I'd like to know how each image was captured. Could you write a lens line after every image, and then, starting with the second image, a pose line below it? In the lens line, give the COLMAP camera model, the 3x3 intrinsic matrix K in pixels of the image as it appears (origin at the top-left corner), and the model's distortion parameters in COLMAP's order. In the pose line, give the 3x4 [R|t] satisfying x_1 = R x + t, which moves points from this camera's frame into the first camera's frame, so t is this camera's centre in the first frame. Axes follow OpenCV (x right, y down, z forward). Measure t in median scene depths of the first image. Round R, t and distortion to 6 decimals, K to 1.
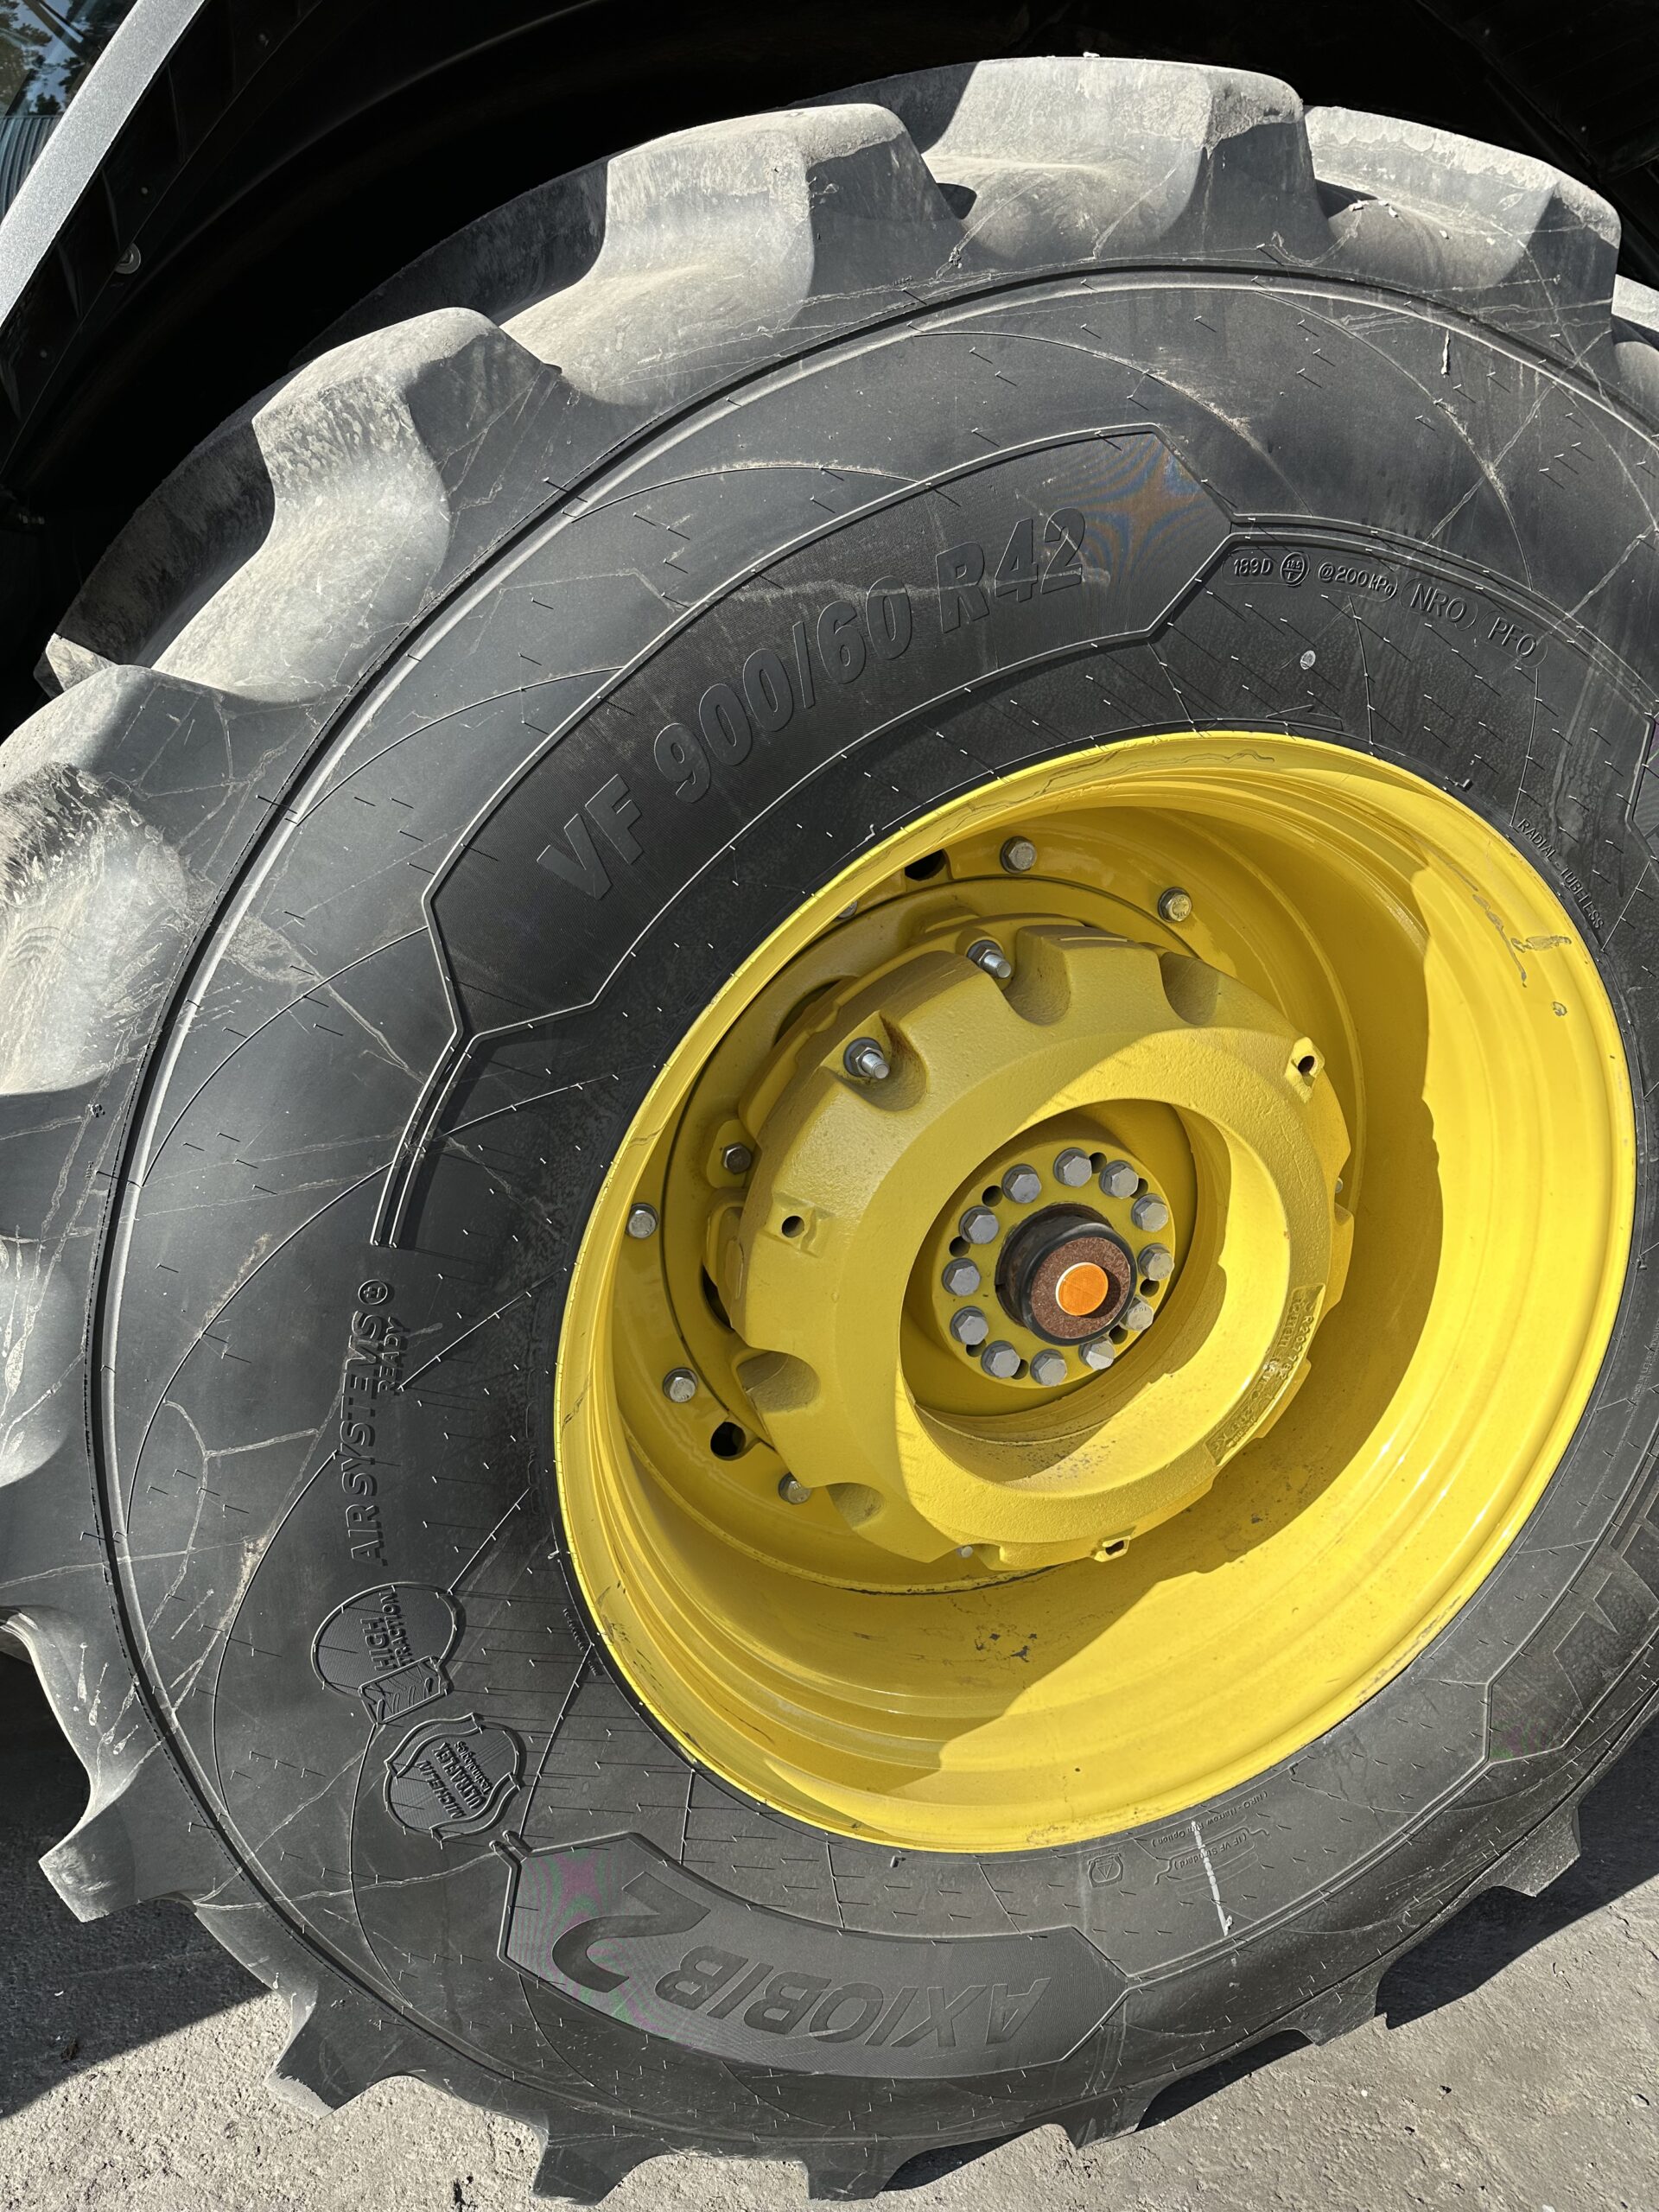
lens RADIAL K [[1551.2, 0, 829.5], [0, 1551.2, 1106.0], [0, 0, 1]] dist [-0.000831, -0.002604]
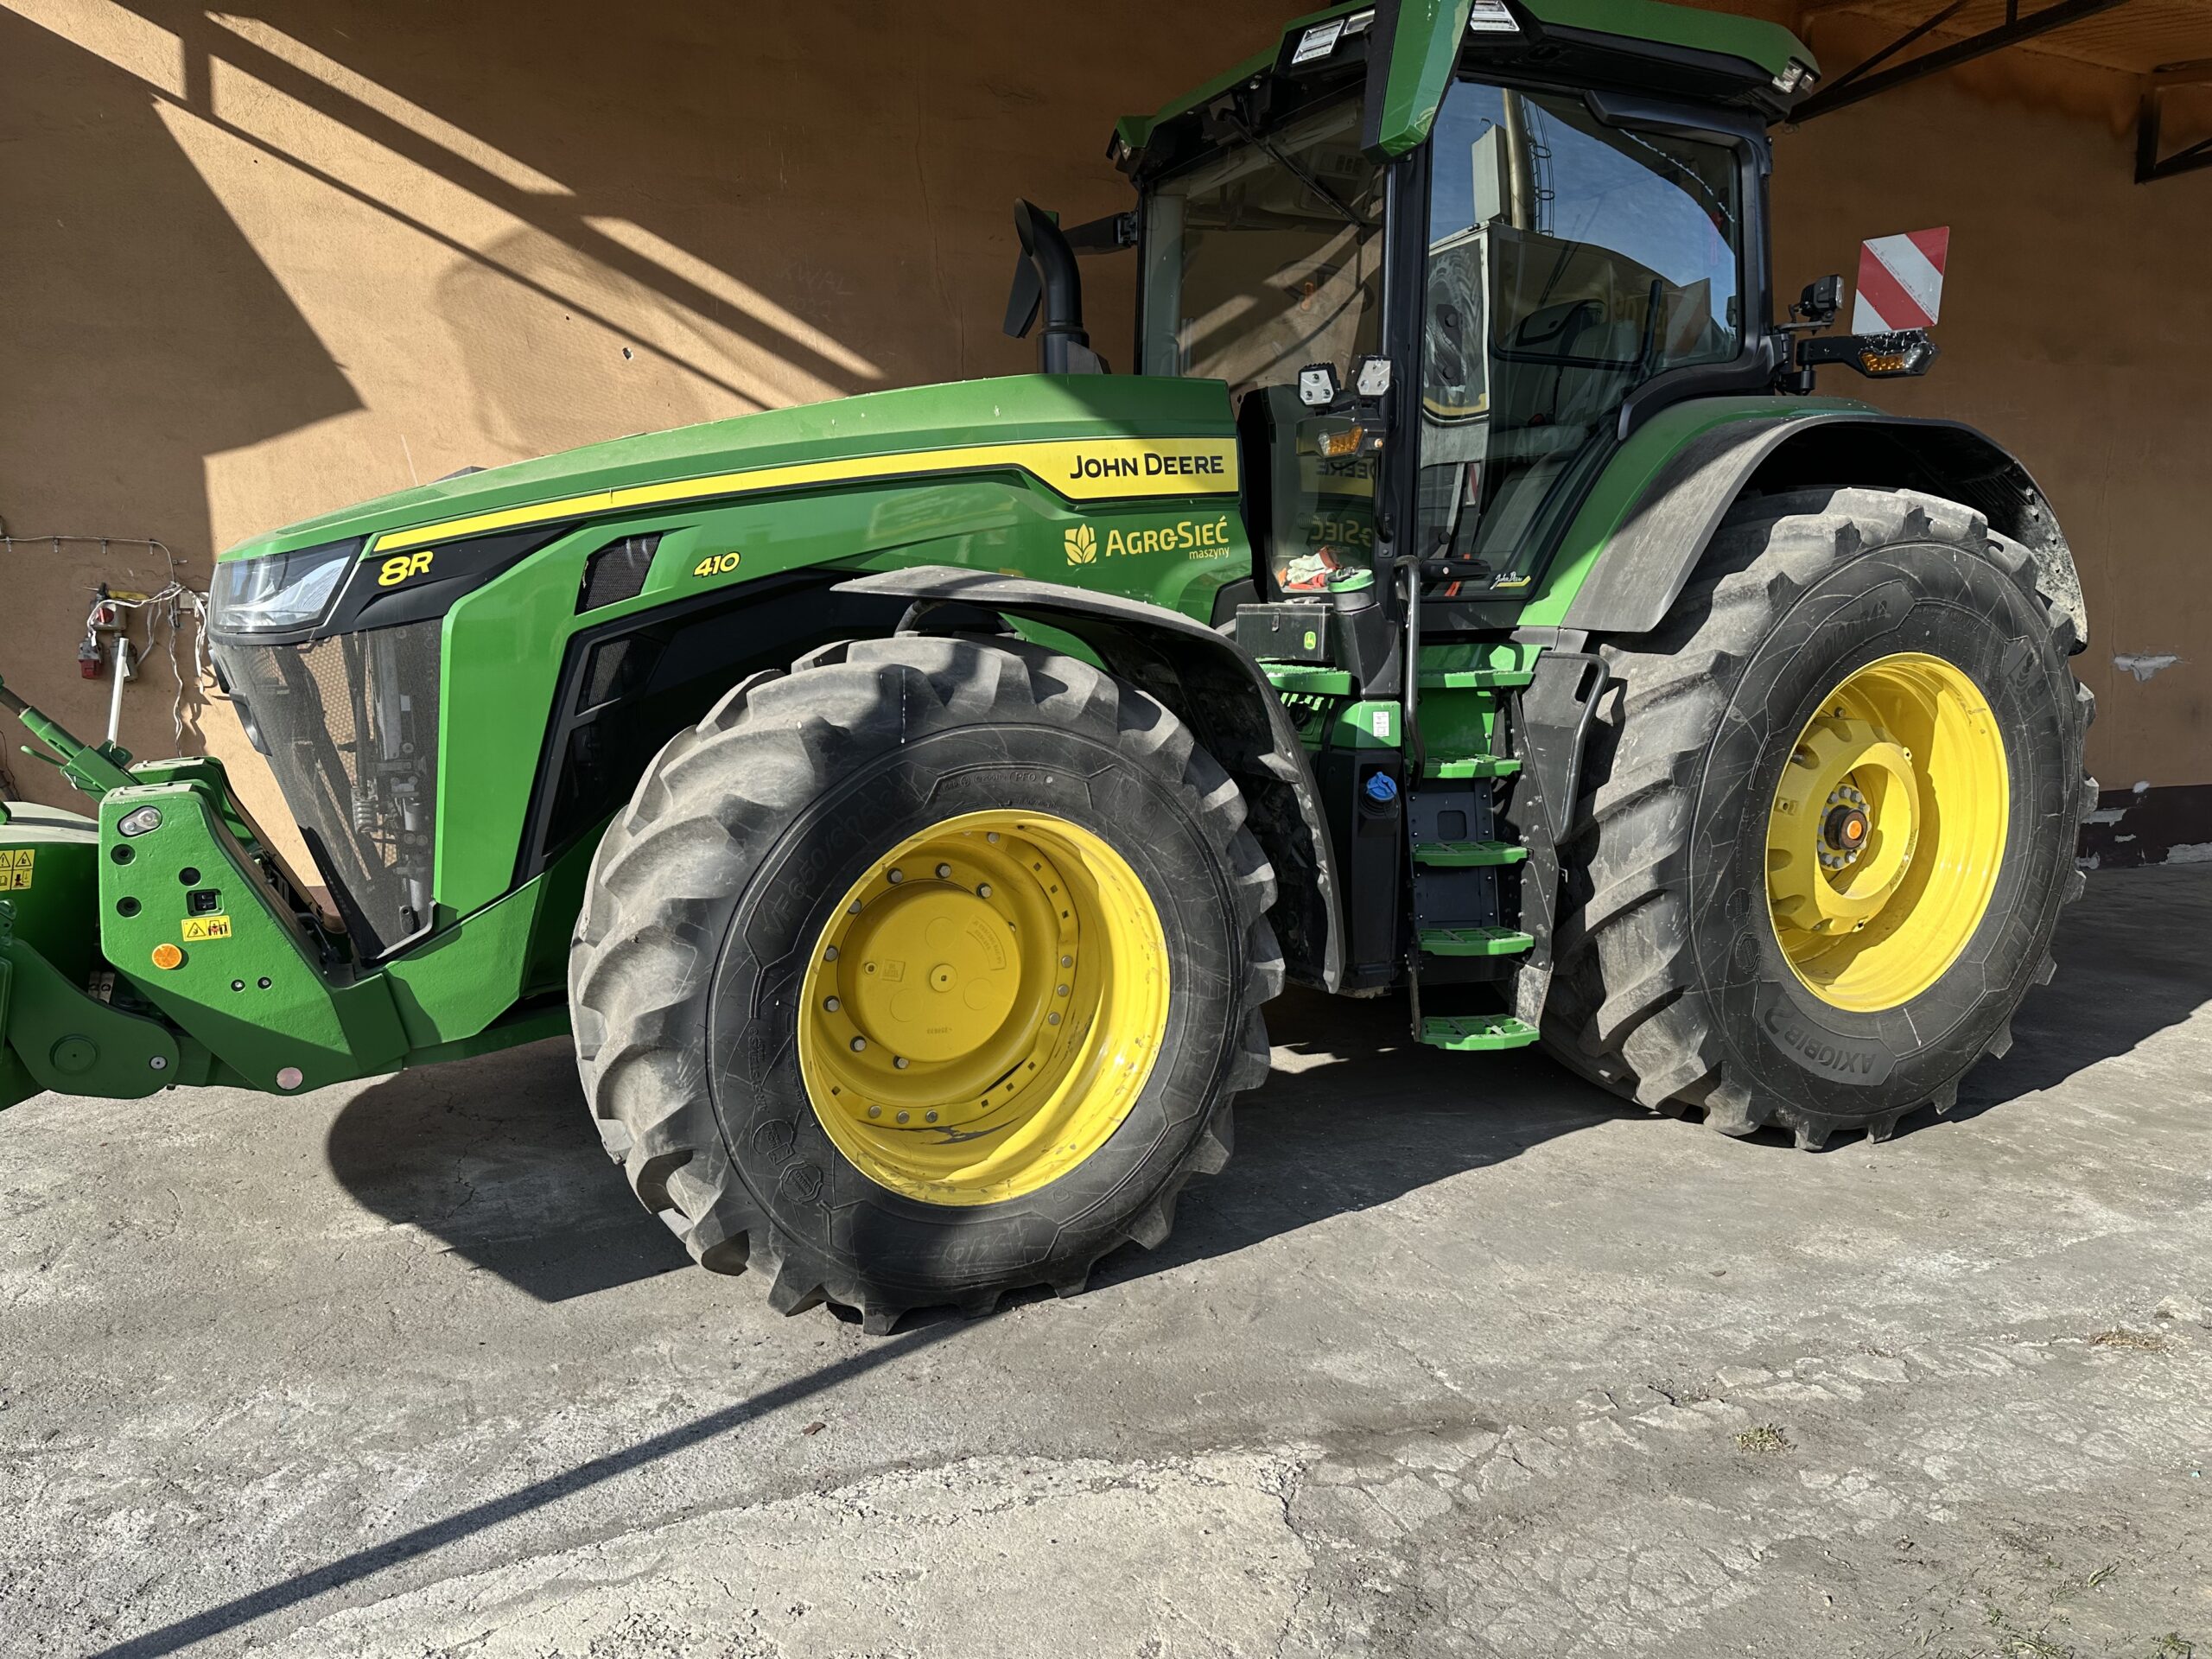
lens RADIAL K [[1551.2, 0, 1106.0], [0, 1551.2, 829.5], [0, 0, 1]] dist [-0.000831, -0.002604]
pose [[0.990415, -0.062733, 0.123057, -1.894517], [0.080123, 0.986635, -0.141888, 0.487462], [-0.112512, 0.150388, 0.982204, -2.102959]]
